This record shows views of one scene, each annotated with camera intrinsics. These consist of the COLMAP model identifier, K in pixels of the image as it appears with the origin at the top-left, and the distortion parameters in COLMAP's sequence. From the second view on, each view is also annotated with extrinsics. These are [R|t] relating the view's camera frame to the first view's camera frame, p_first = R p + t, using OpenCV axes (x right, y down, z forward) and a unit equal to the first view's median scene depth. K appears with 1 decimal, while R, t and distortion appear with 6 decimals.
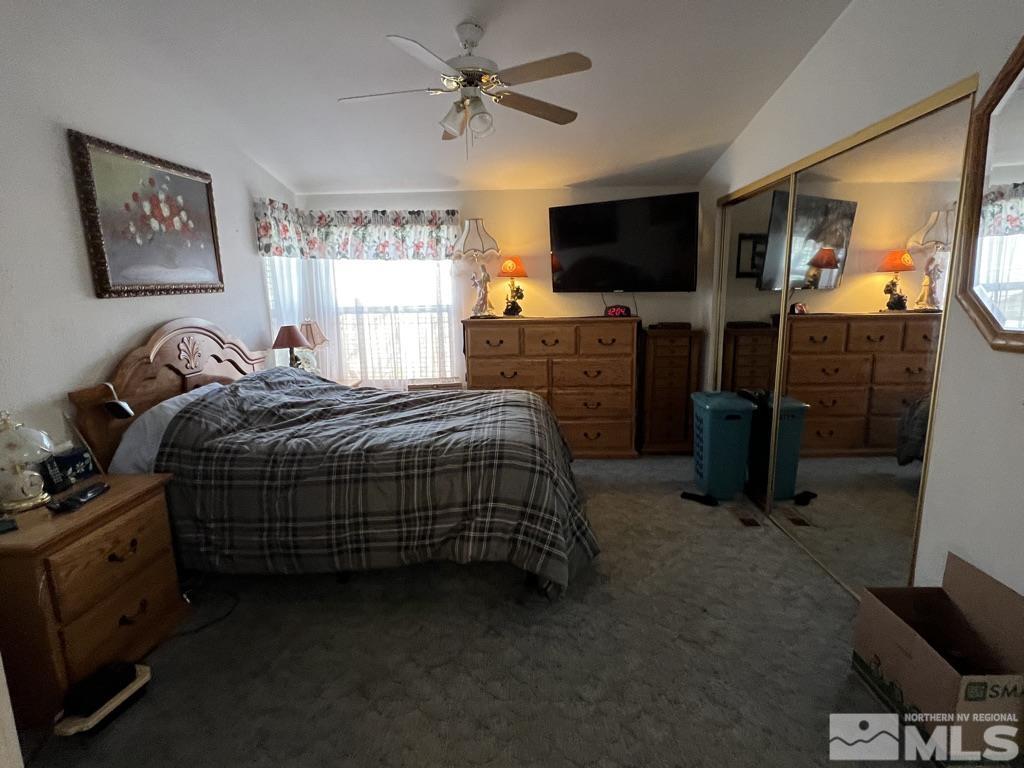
lens RADIAL K [[519.2, 0, 515.1], [0, 519.2, 380.9], [0, 0, 1]] dist [-0.001962, -0.000269]
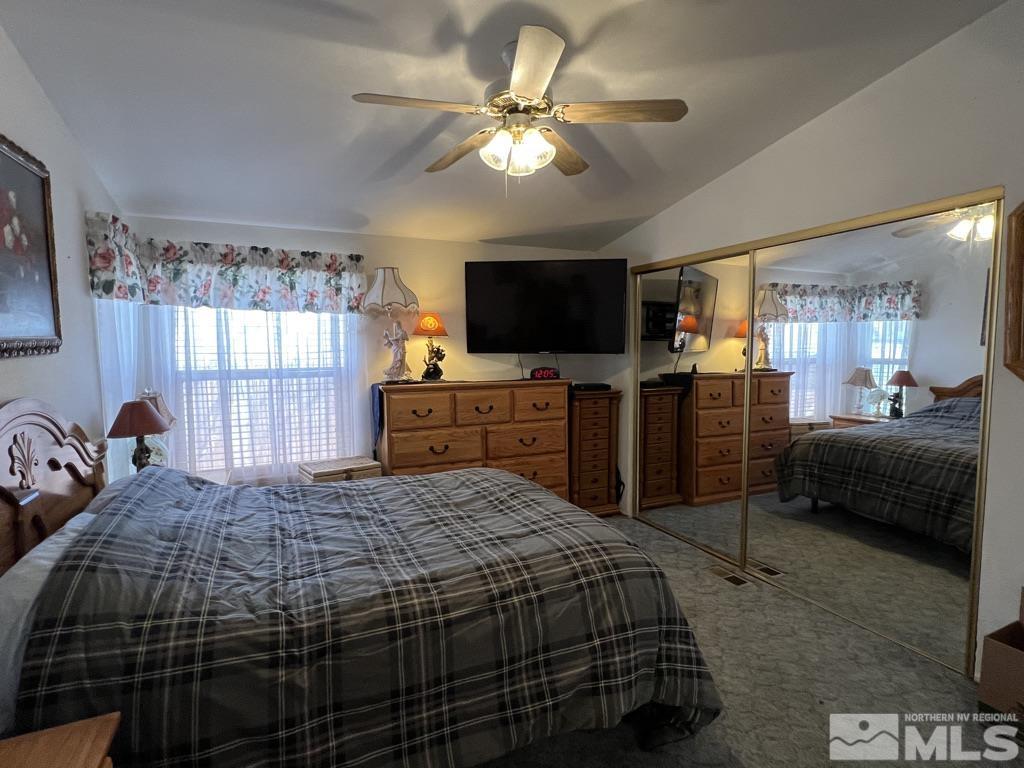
lens RADIAL K [[519.2, 0, 512.3], [0, 519.2, 385.6], [0, 0, 1]] dist [-0.001962, -0.000269]
pose [[0.897549, -0.023721, 0.440276, -0.270502], [0.067101, 0.994269, -0.083224, -0.035730], [-0.435779, 0.104240, 0.893997, 0.172430]]
